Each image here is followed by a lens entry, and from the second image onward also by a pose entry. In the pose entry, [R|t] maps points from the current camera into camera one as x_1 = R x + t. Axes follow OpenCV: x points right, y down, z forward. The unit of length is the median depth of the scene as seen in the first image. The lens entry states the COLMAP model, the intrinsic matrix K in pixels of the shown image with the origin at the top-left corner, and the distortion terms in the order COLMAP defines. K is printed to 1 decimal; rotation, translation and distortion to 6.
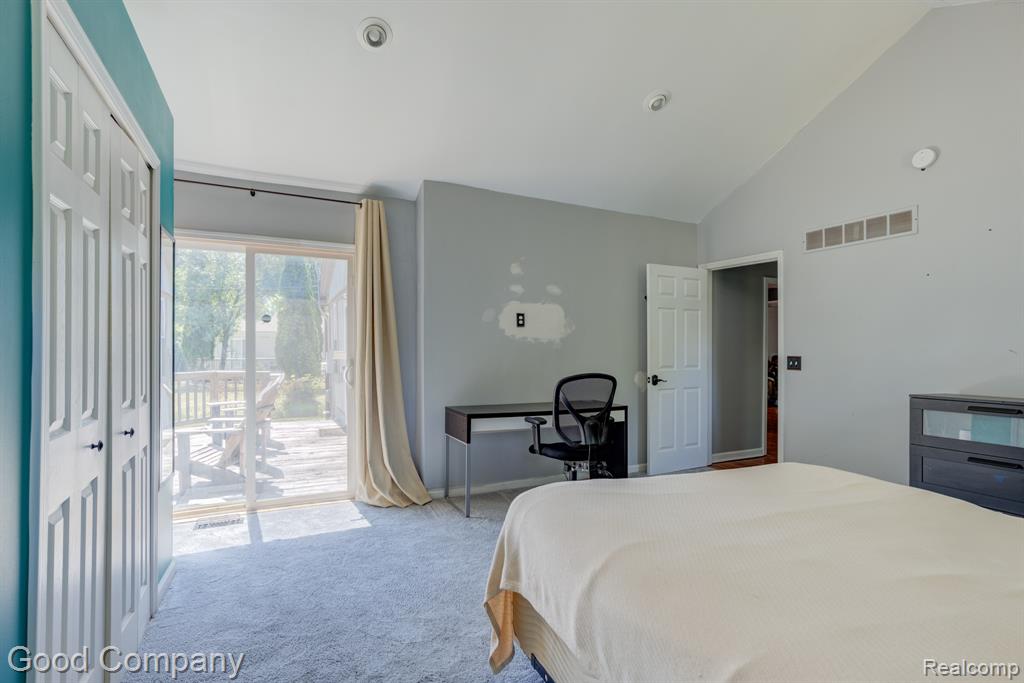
lens RADIAL K [[499.0, 0, 512.0], [0, 499.0, 341.5], [0, 0, 1]] dist [0.001513, 0.000578]
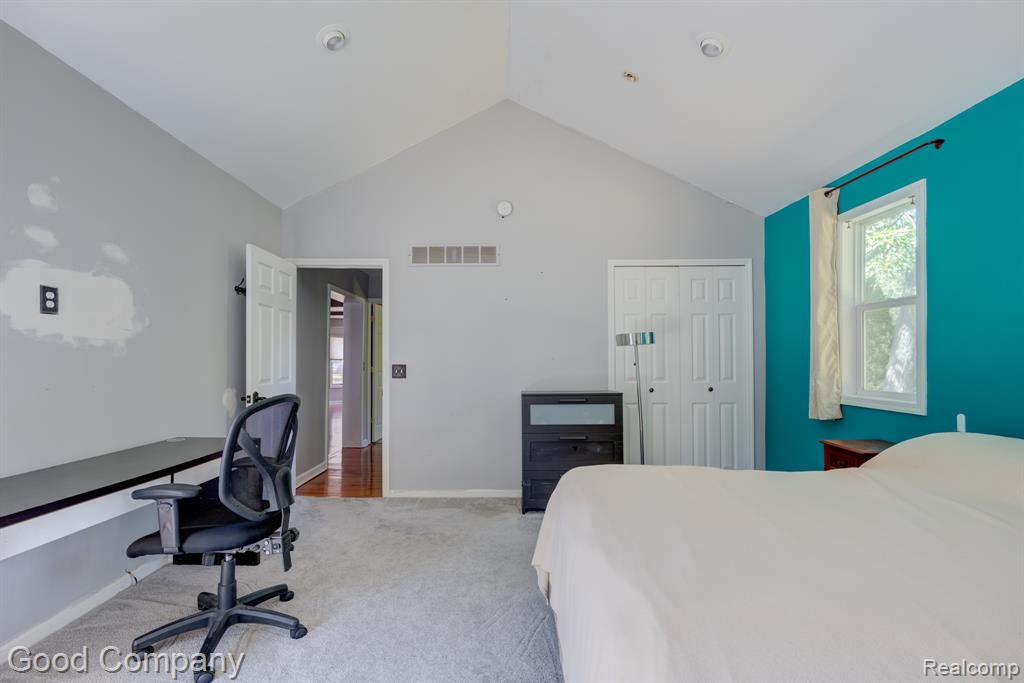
lens RADIAL K [[469.7, 0, 512.0], [0, 469.7, 341.5], [0, 0, 1]] dist [-0.016160, 0.015543]
pose [[0.450758, 0.029694, 0.892152, -0.192822], [-0.010560, 0.999554, -0.027934, 0.007090], [-0.892584, 0.003170, 0.450870, 0.369903]]
